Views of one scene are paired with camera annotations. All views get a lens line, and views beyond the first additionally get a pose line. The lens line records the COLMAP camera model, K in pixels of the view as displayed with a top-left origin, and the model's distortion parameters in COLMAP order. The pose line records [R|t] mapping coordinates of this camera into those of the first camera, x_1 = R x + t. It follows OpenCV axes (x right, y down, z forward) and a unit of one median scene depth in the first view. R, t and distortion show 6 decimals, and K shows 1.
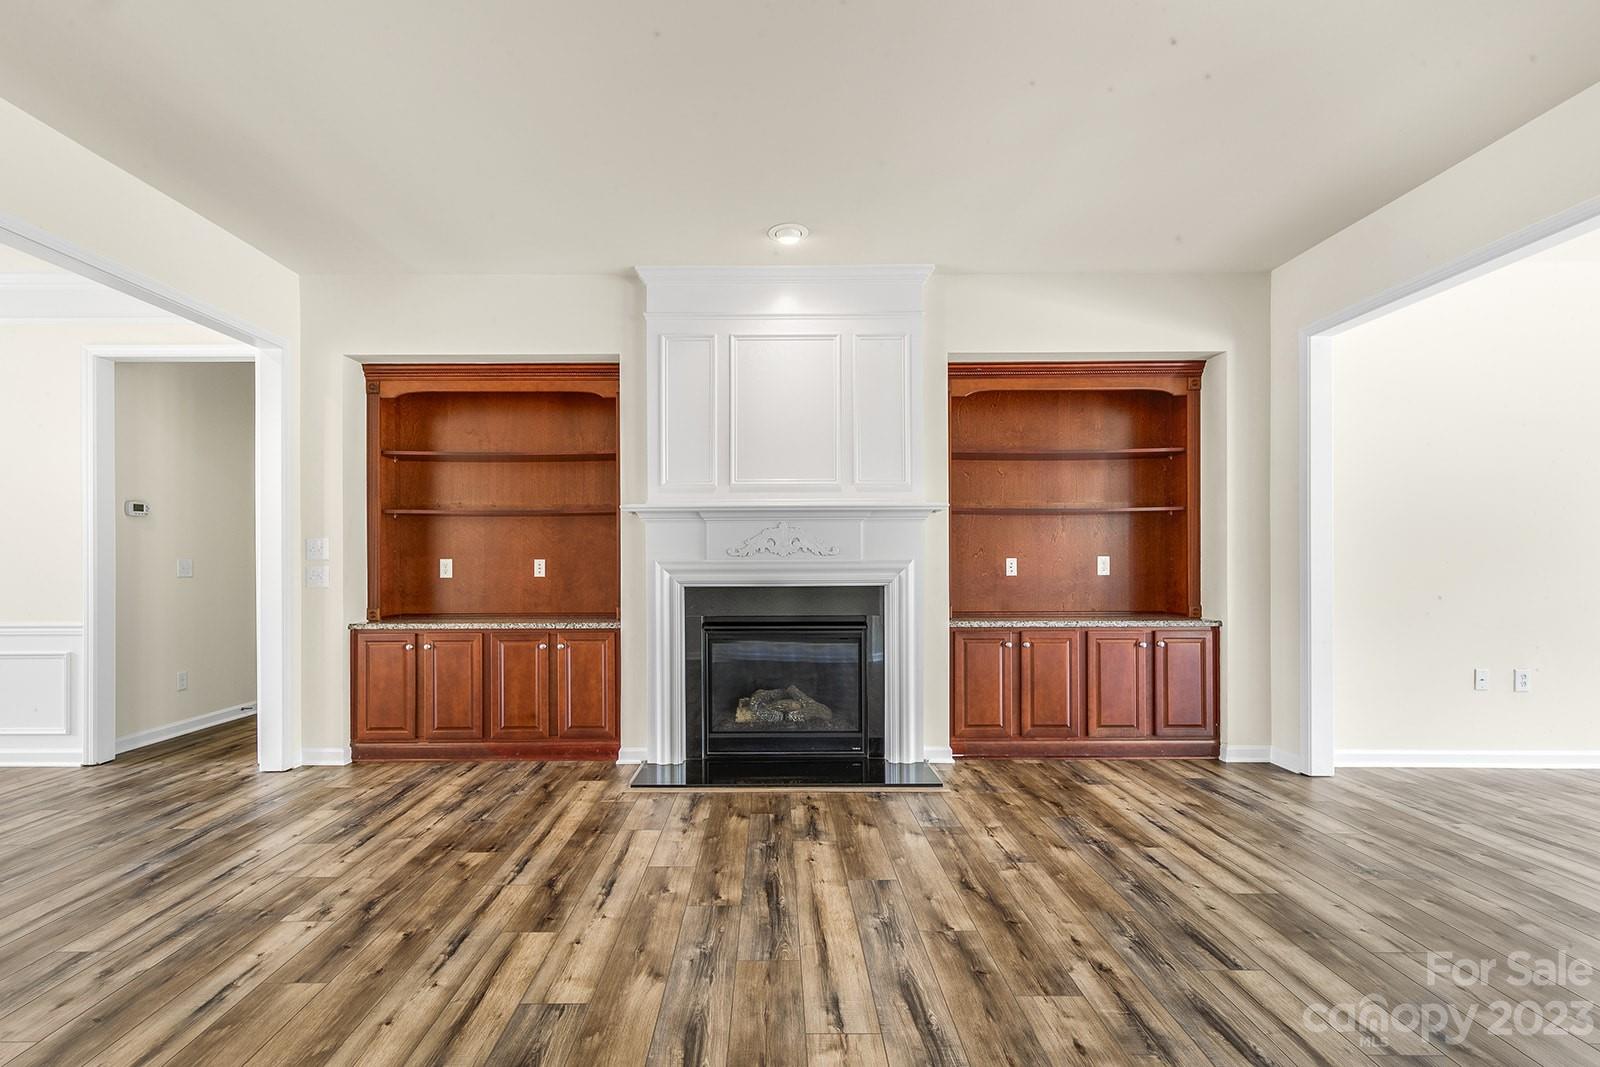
lens RADIAL K [[756.7, 0, 788.8], [0, 756.7, 555.4], [0, 0, 1]] dist [0.002175, 0.000049]
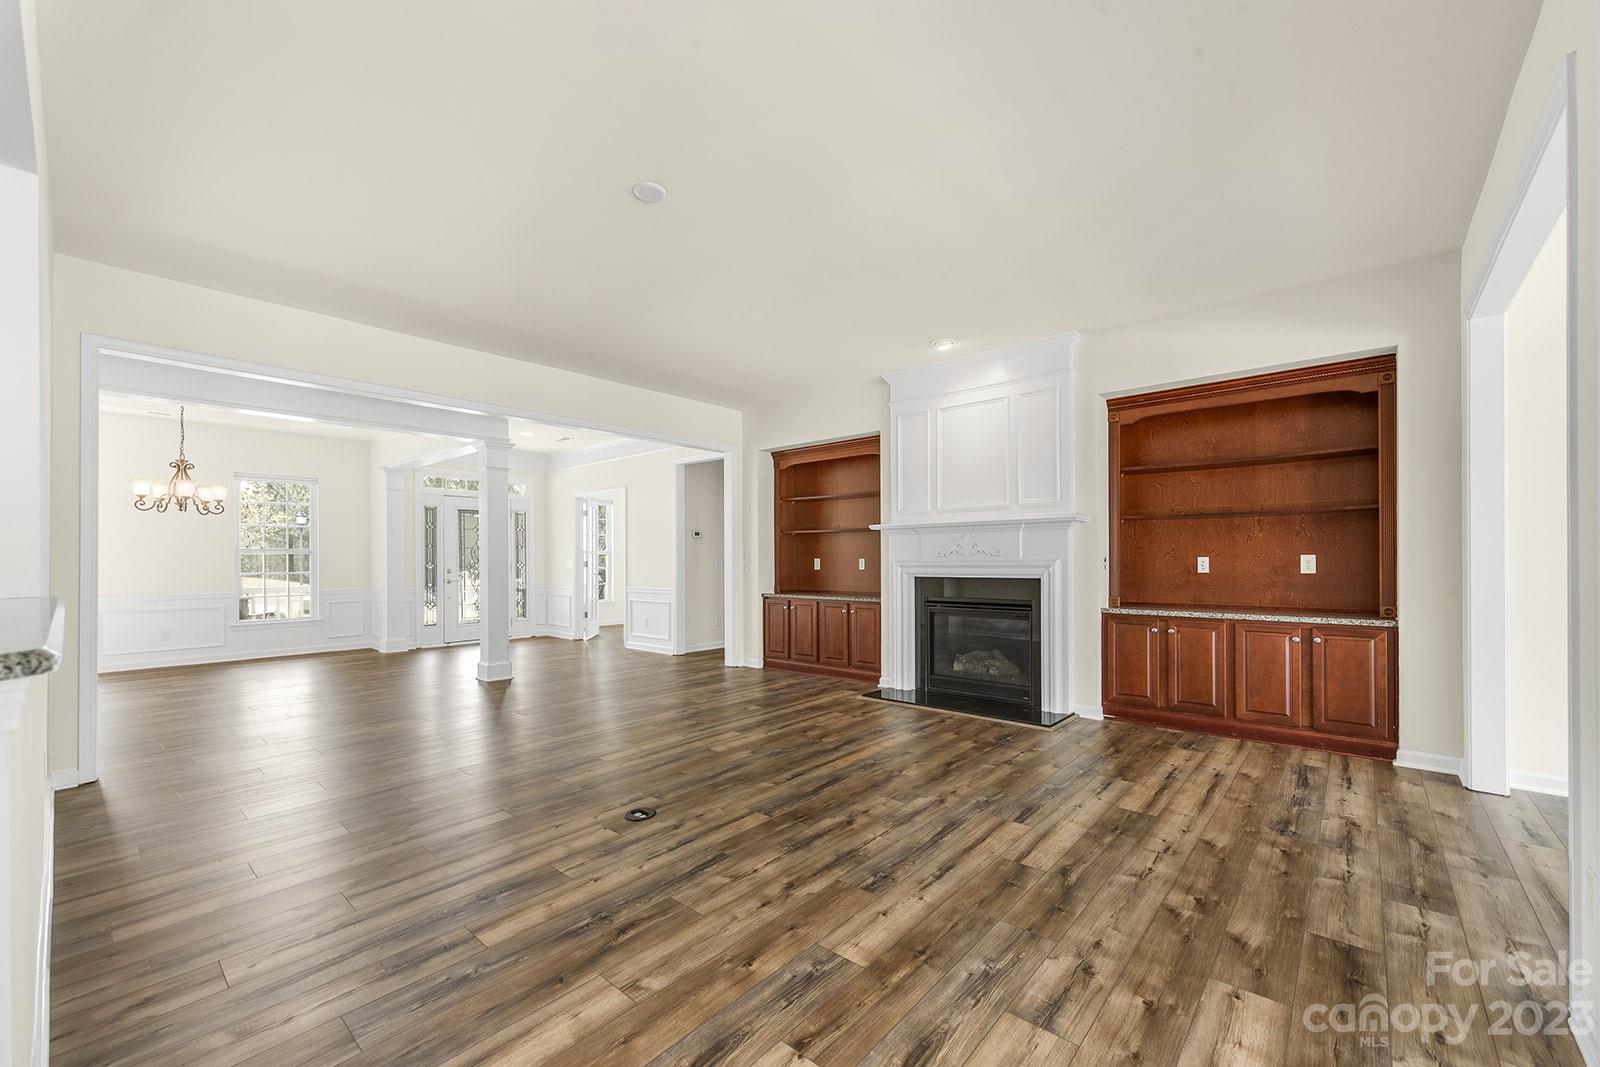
lens RADIAL K [[633.5, 0, 776.7], [0, 633.5, 554.2], [0, 0, 1]] dist [0.007169, -0.000818]
pose [[0.742428, -0.006041, -0.669899, 0.509266], [0.006327, 0.999978, -0.002006, -0.002917], [0.669896, -0.002750, 0.742450, -0.138914]]
